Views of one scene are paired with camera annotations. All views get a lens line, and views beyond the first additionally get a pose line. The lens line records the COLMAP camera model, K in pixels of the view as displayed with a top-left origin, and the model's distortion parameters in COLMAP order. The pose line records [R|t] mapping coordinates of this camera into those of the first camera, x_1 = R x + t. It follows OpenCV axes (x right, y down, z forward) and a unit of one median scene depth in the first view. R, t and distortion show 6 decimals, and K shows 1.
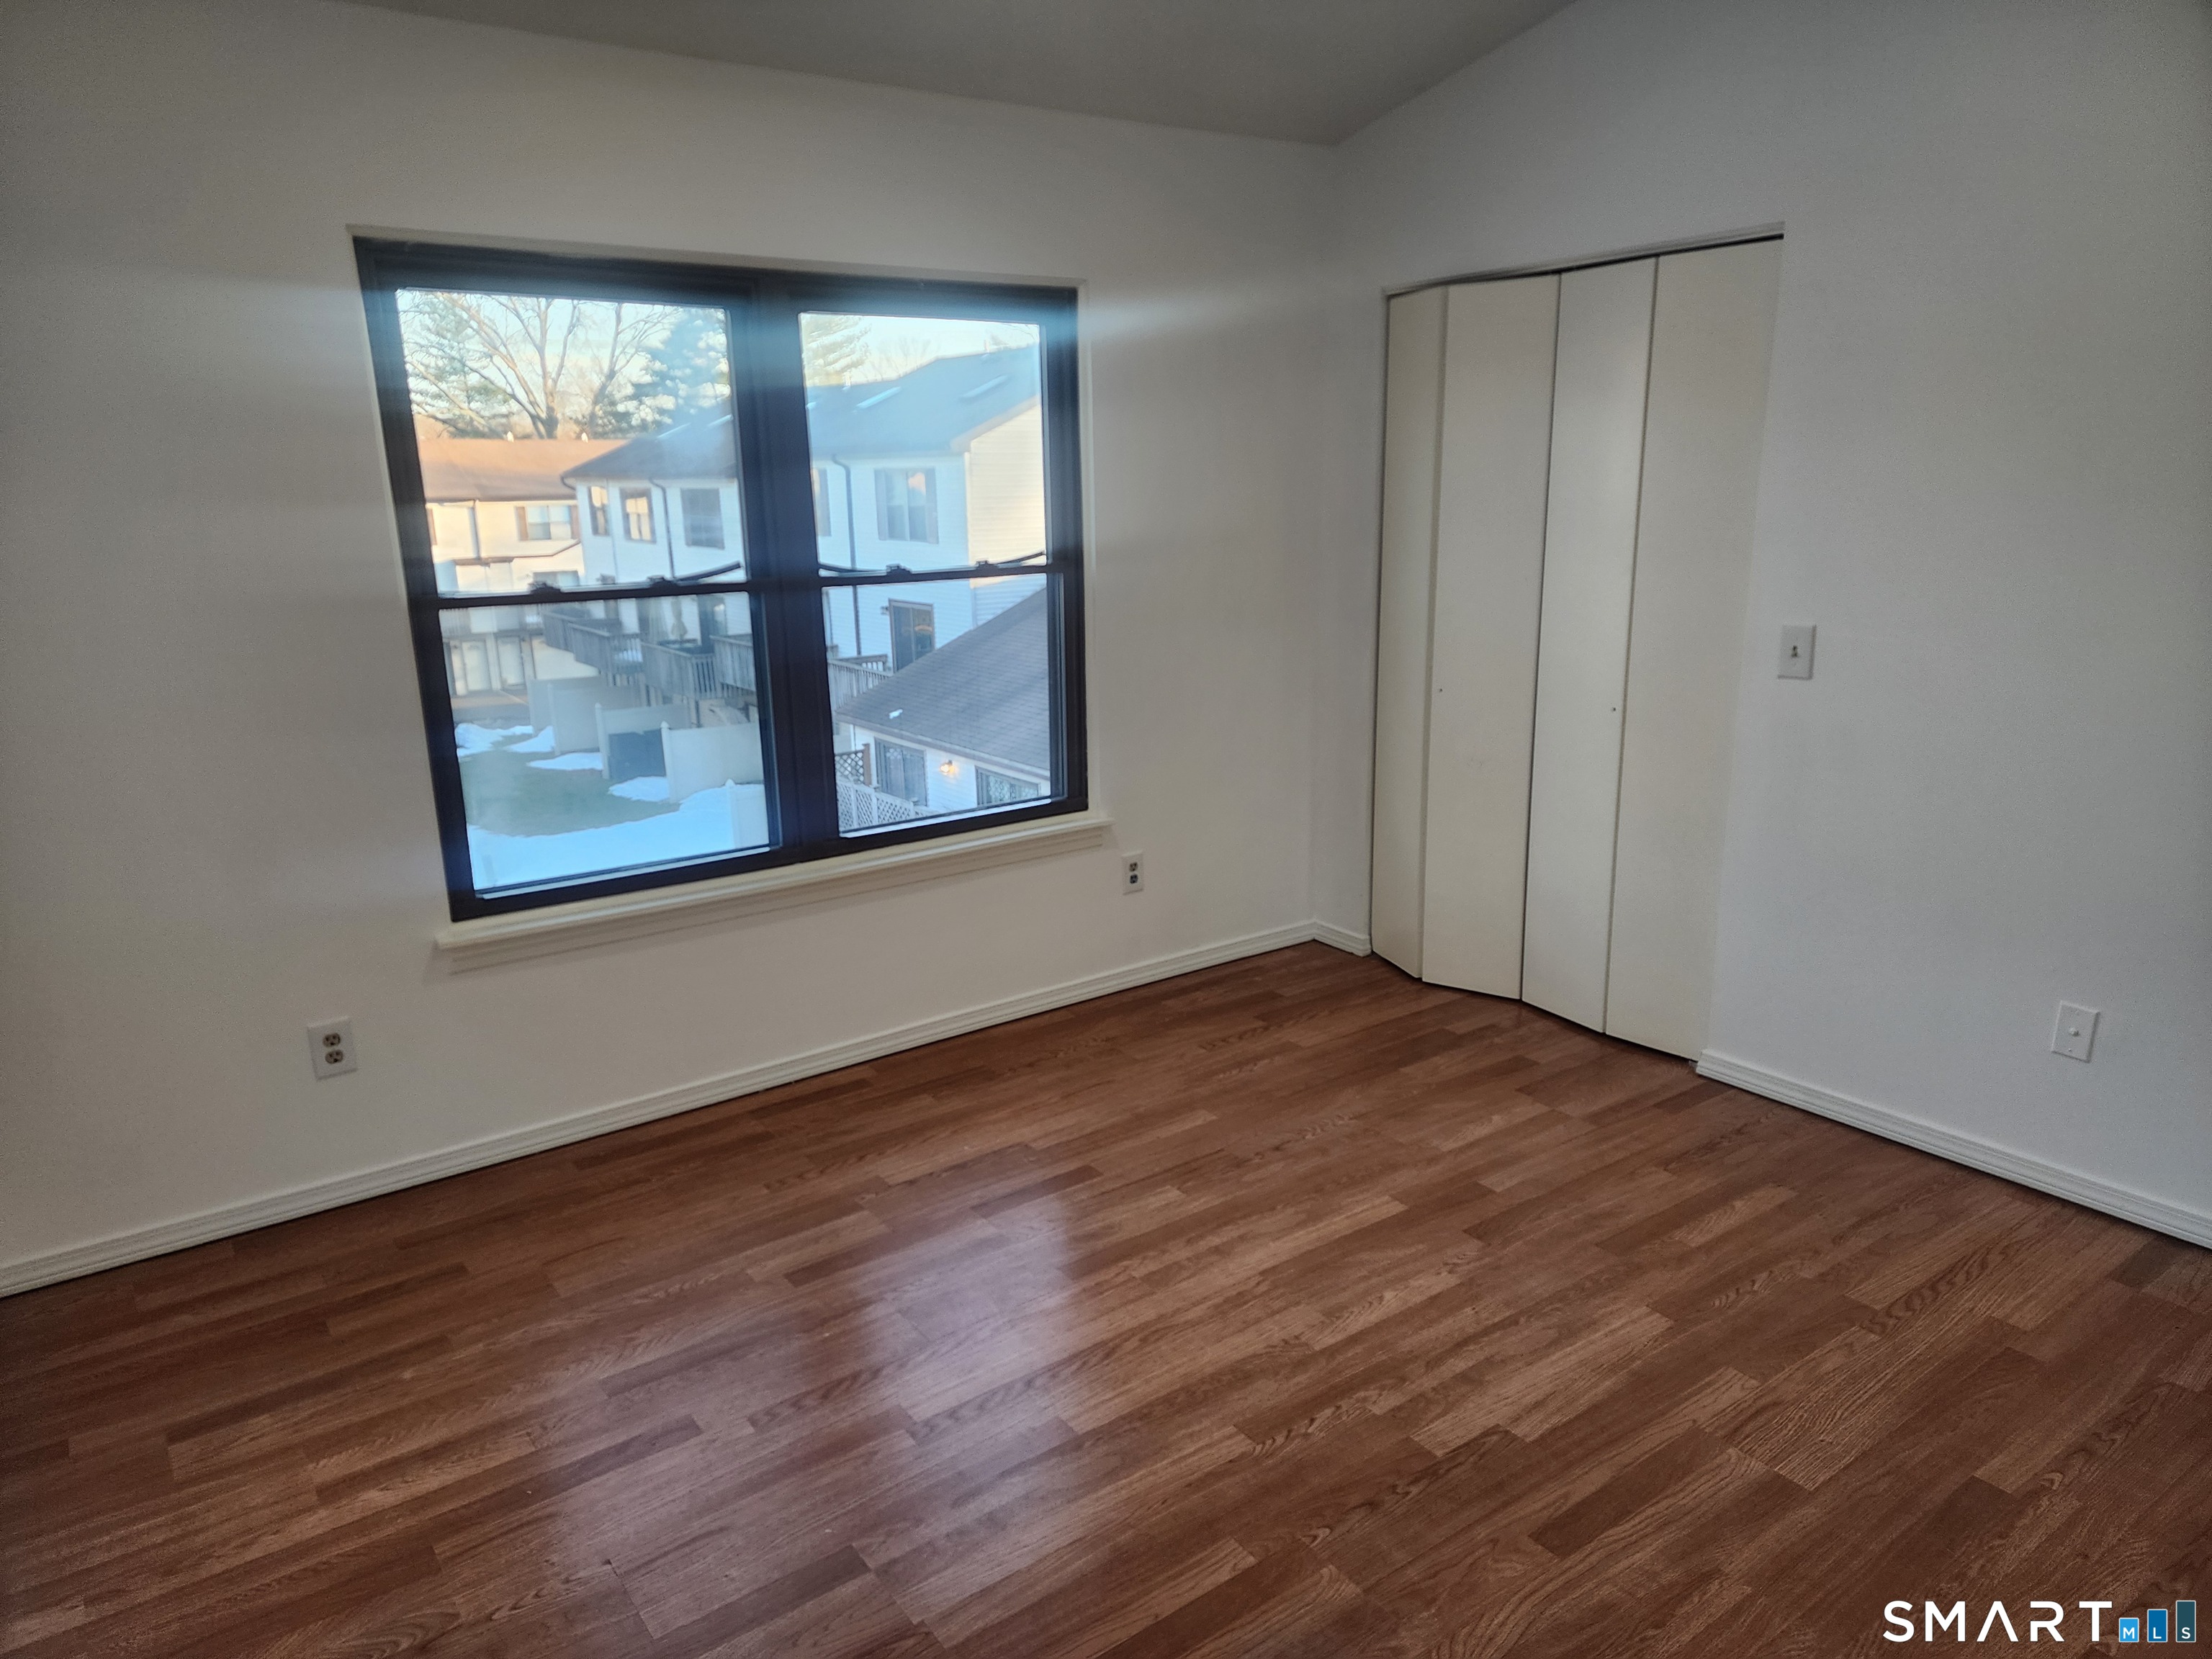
lens RADIAL K [[1461.9, 0, 1106.0], [0, 1461.9, 829.5], [0, 0, 1]] dist [0.071193, -0.000107]
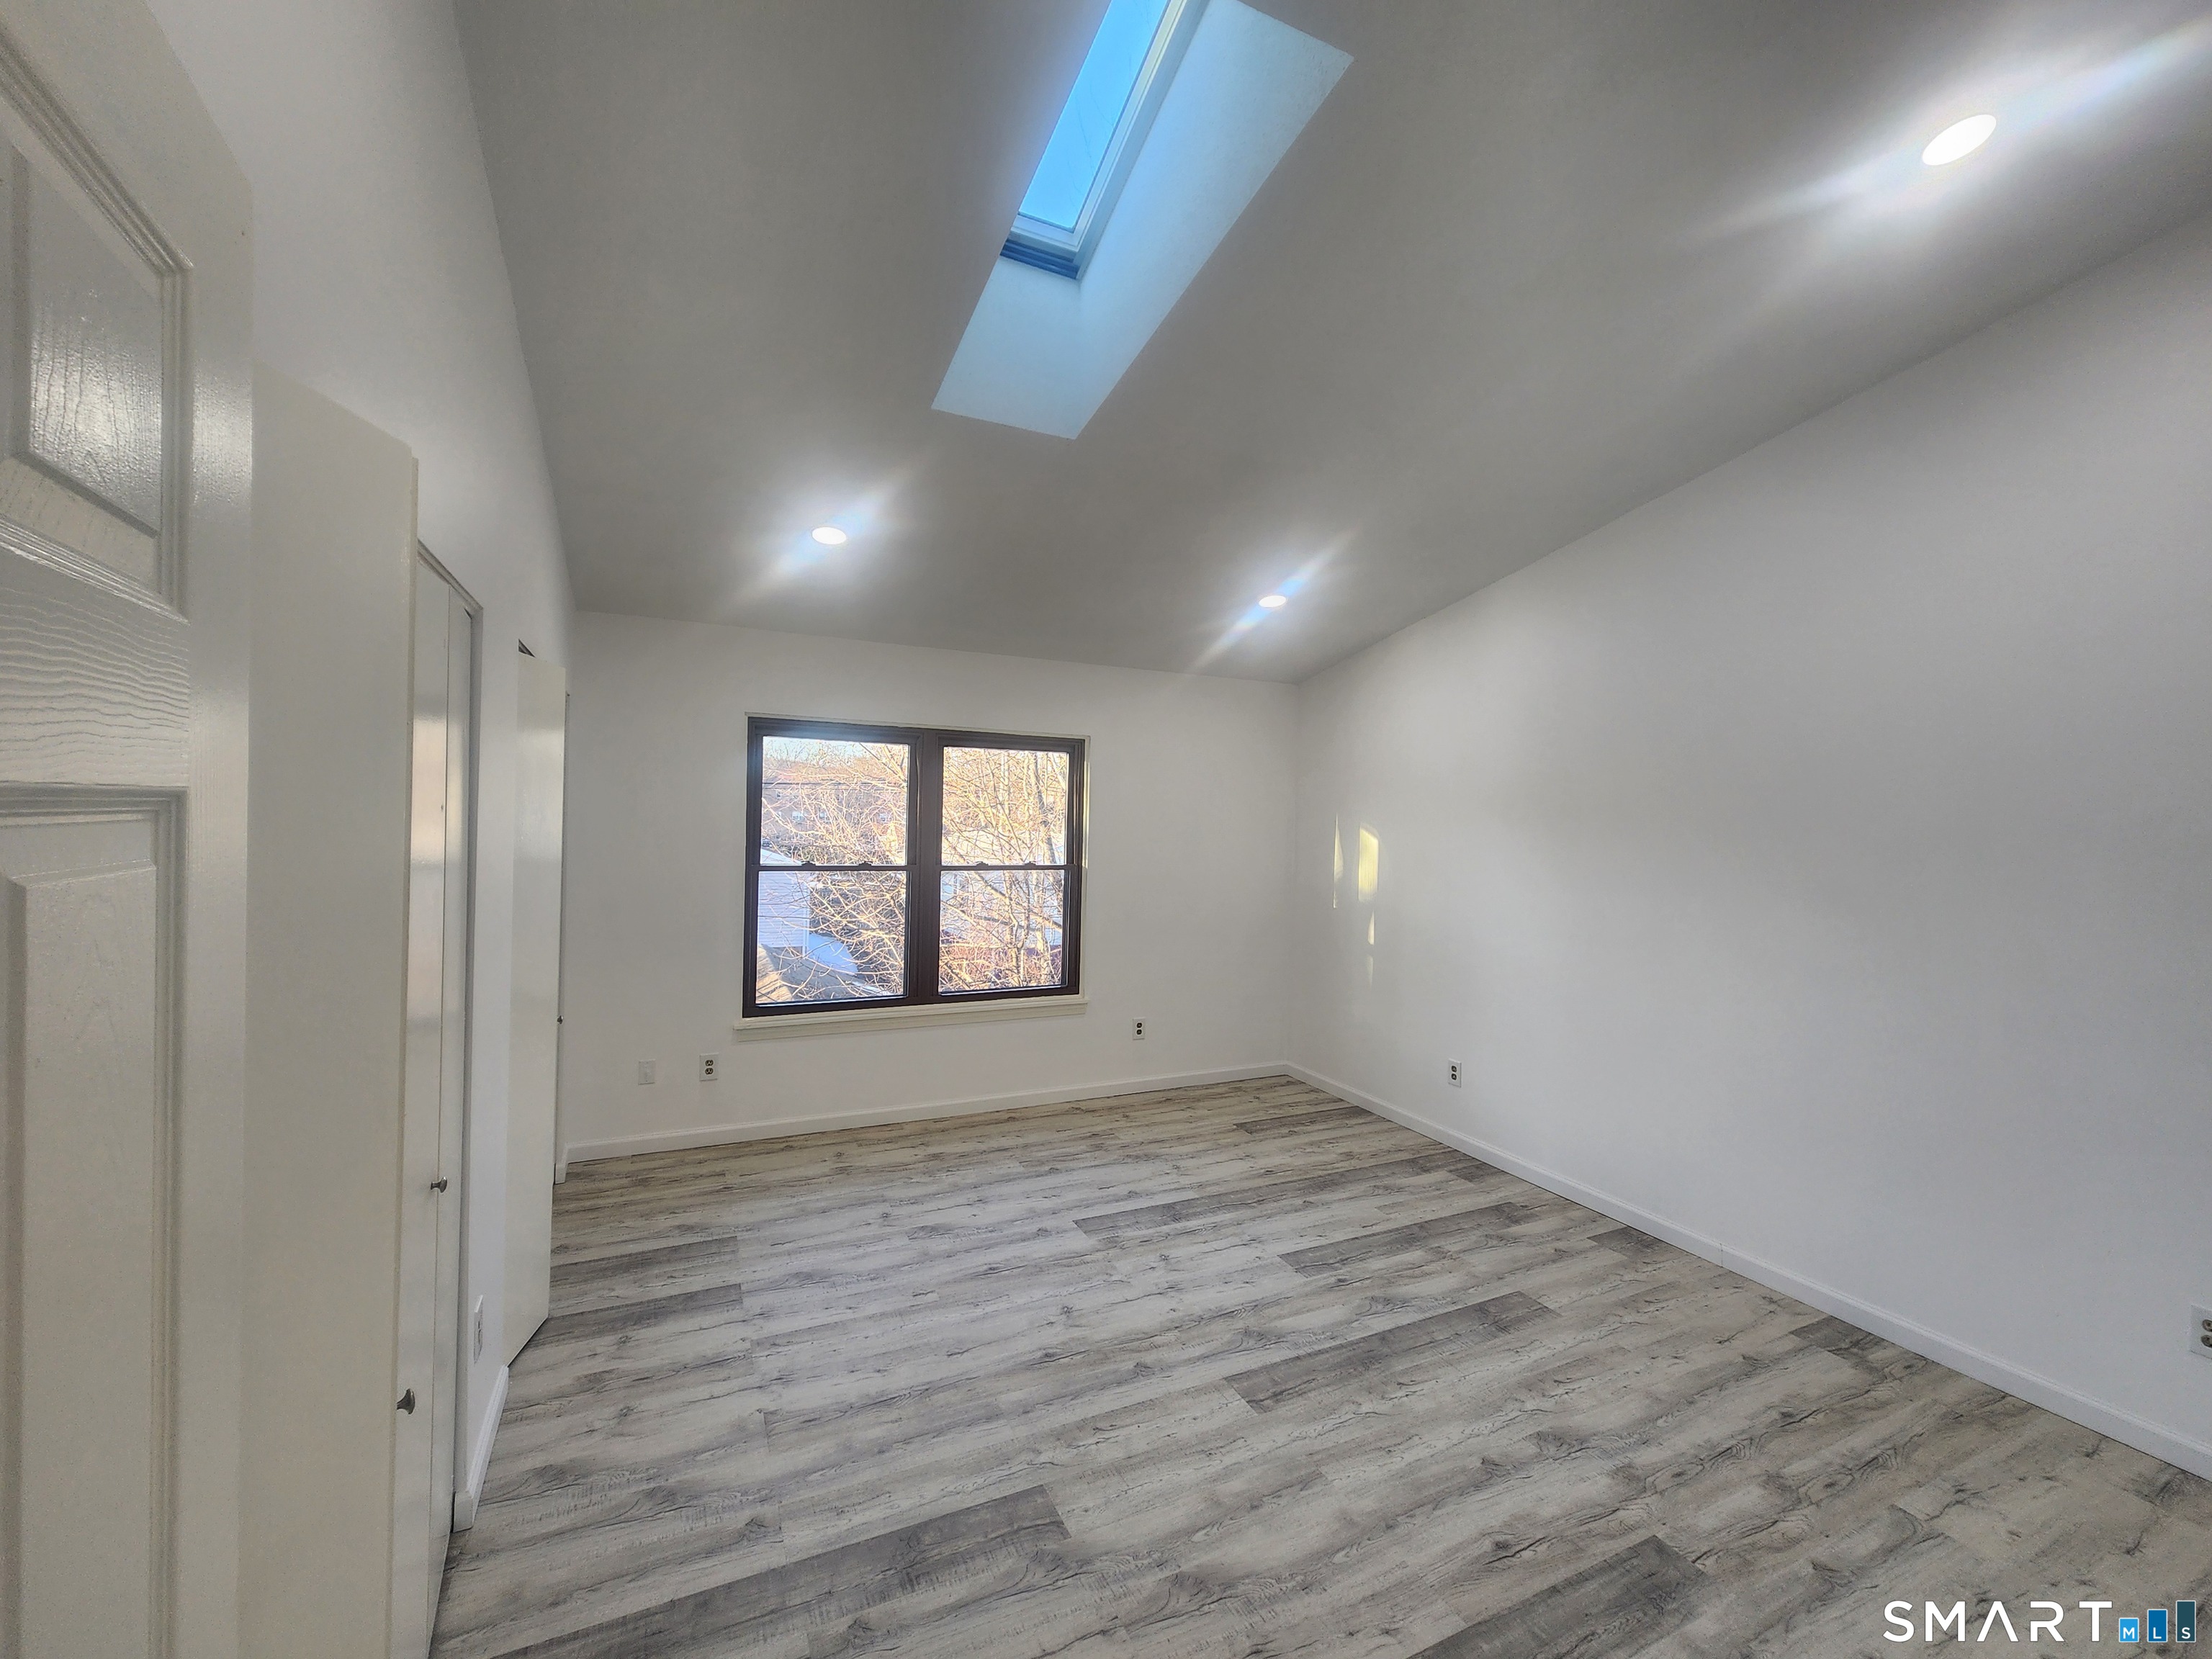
lens RADIAL K [[874.9, 0, 1106.0], [0, 874.9, 829.5], [0, 0, 1]] dist [0.014833, -0.003466]
pose [[0.982777, 0.046899, -0.178747, 0.256492], [-0.086266, 0.971833, -0.219315, 0.029581], [0.163427, 0.230958, 0.959140, -0.162270]]
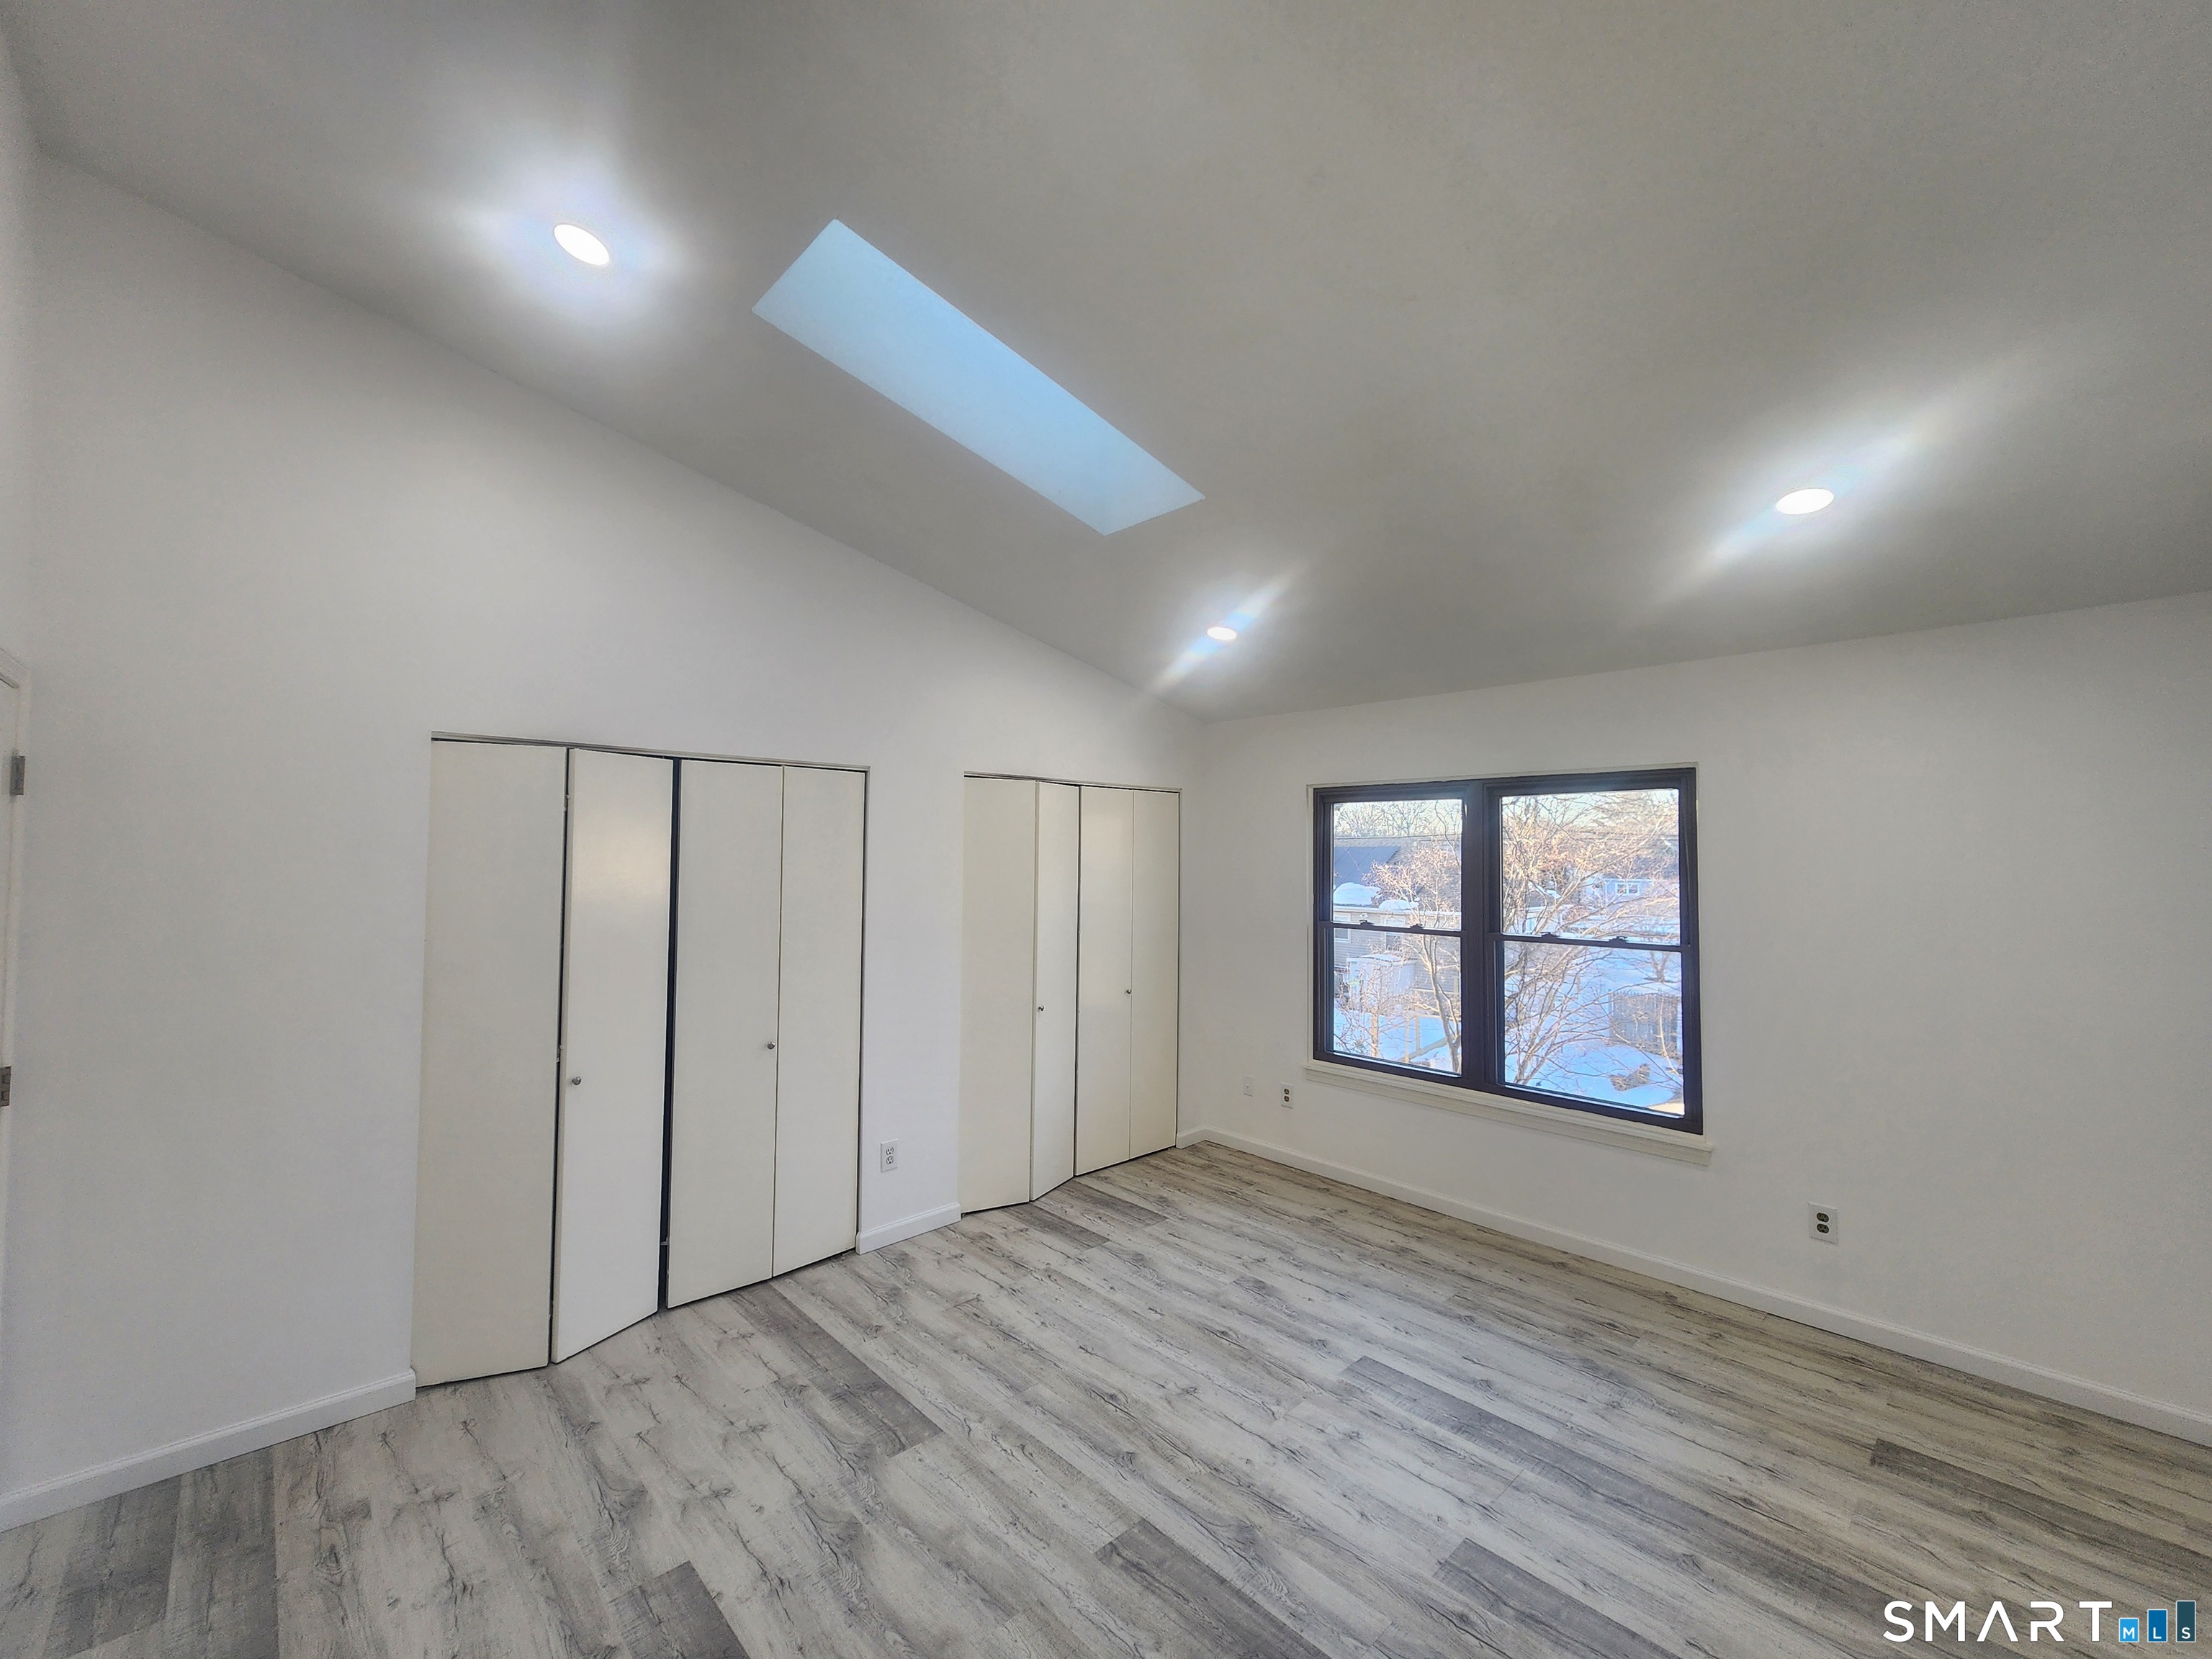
lens RADIAL K [[874.9, 0, 1106.0], [0, 874.9, 829.5], [0, 0, 1]] dist [0.014833, -0.003466]
pose [[0.157752, -0.016290, -0.987344, 0.813797], [-0.249634, 0.966729, -0.055835, -0.118709], [0.955404, 0.255283, 0.148437, 0.354645]]
